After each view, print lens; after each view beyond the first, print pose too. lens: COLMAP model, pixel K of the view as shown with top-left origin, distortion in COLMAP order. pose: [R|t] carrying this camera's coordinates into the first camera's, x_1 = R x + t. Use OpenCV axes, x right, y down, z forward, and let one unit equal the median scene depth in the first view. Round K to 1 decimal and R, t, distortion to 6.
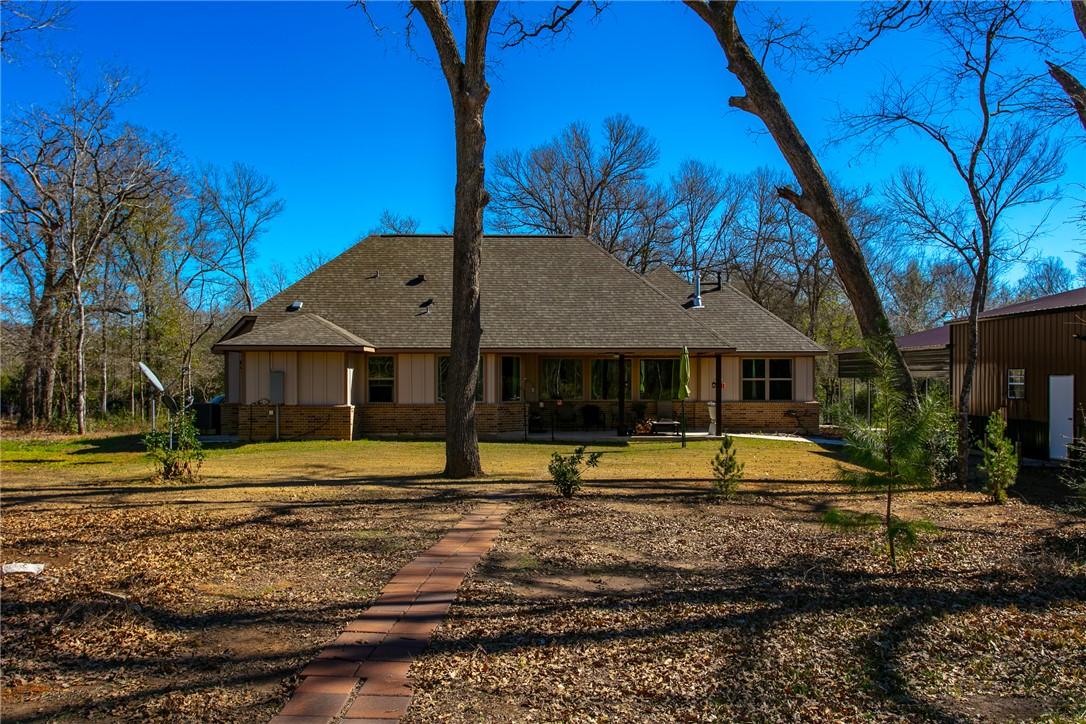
lens RADIAL K [[876.2, 0, 542.5], [0, 876.2, 365.0], [0, 0, 1]] dist [0.002293, 0.000206]
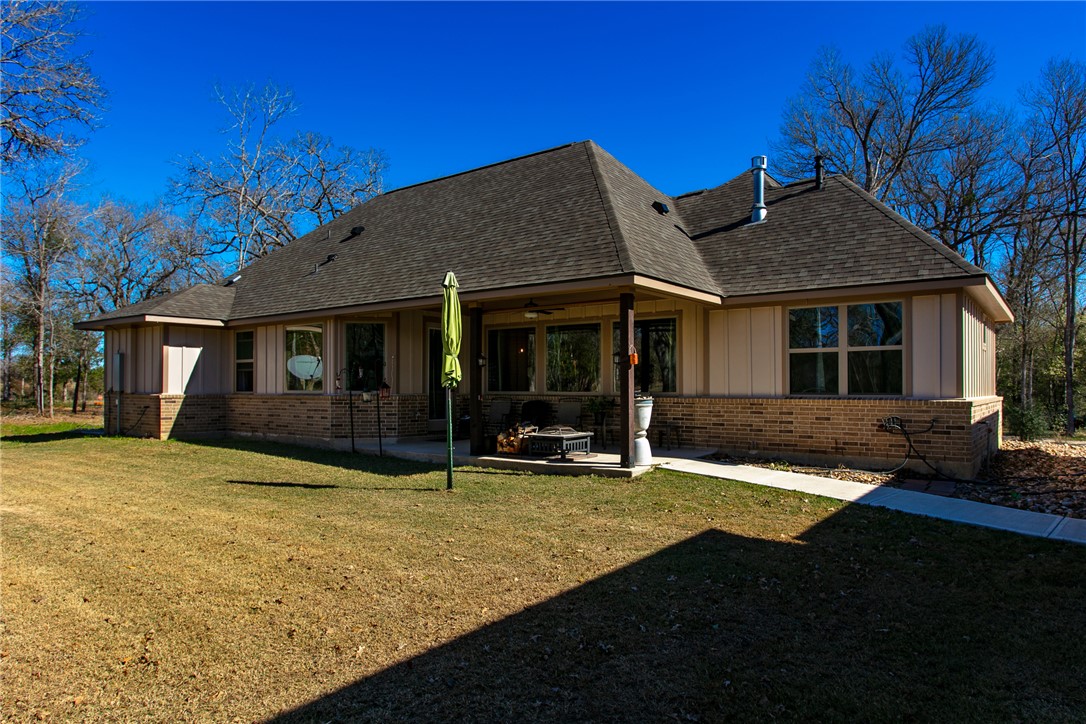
lens RADIAL K [[663.3, 0, 543.1], [0, 663.3, 366.6], [0, 0, 1]] dist [-0.002935, -0.000244]
pose [[0.795438, -0.016636, -0.605807, 0.343444], [0.010884, 0.999854, -0.013166, 0.028390], [0.605937, 0.003879, 0.795503, 0.629821]]
